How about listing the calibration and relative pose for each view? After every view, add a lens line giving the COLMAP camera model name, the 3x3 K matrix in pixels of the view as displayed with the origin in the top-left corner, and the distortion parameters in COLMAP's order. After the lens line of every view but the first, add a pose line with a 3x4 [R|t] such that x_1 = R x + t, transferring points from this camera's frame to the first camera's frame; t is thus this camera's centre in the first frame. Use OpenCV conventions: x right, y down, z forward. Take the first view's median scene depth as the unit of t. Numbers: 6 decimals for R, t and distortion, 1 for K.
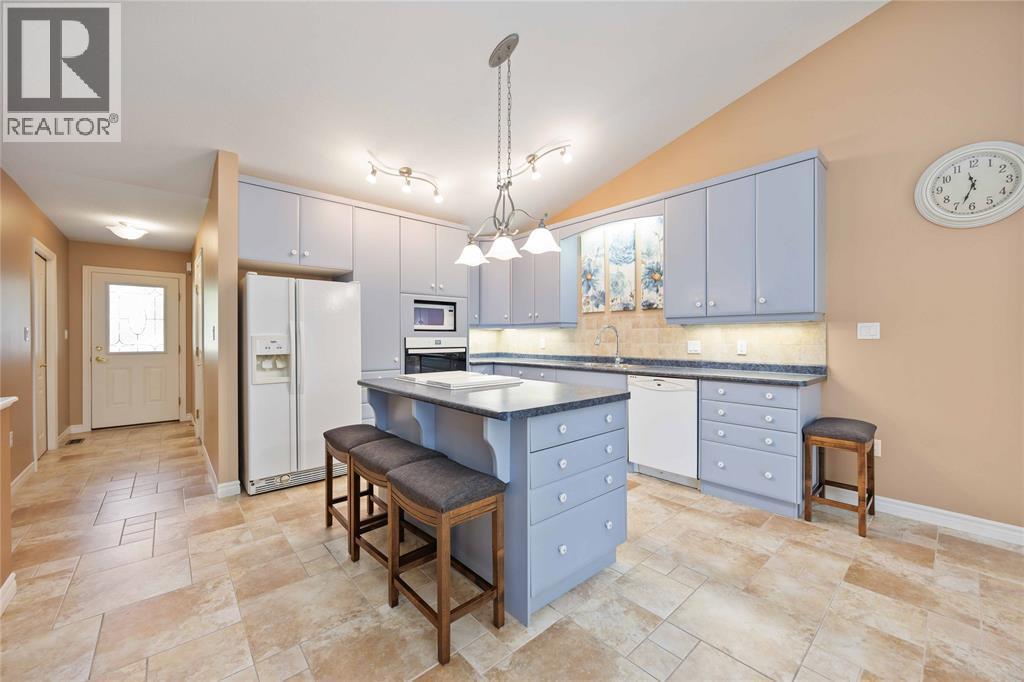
lens RADIAL K [[396.6, 0, 515.0], [0, 396.6, 337.5], [0, 0, 1]] dist [-0.001013, 0.000261]
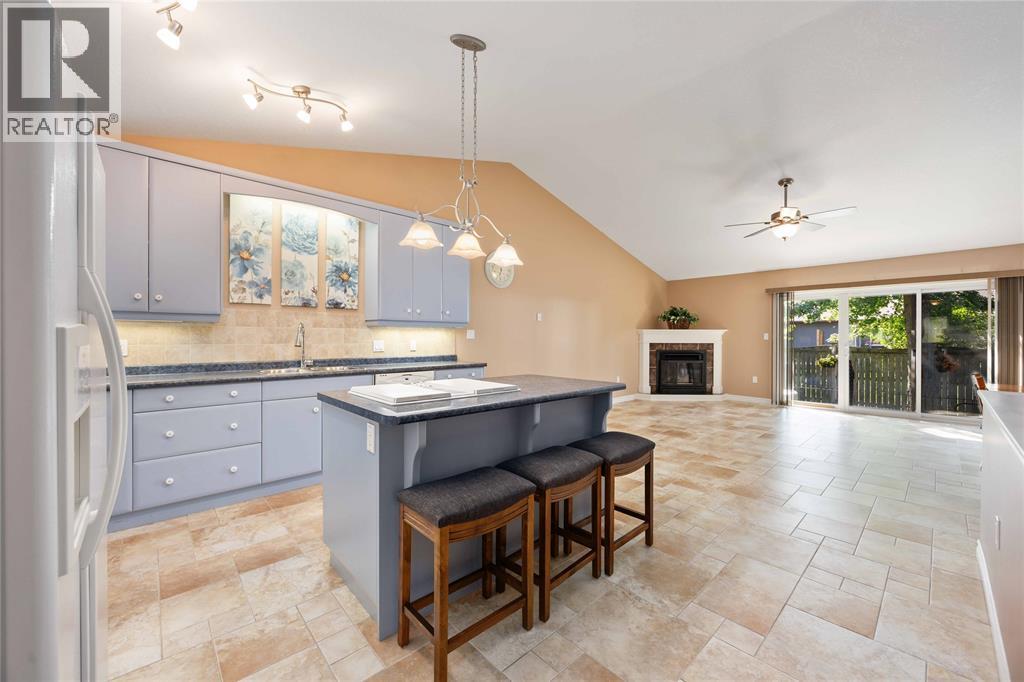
lens RADIAL K [[396.6, 0, 515.8], [0, 396.6, 340.8], [0, 0, 1]] dist [-0.001013, 0.000261]
pose [[-0.024559, -0.004720, 0.999687, -0.630847], [-0.003623, 0.999983, 0.004632, 0.001863], [-0.999692, -0.003508, -0.024575, 0.571738]]
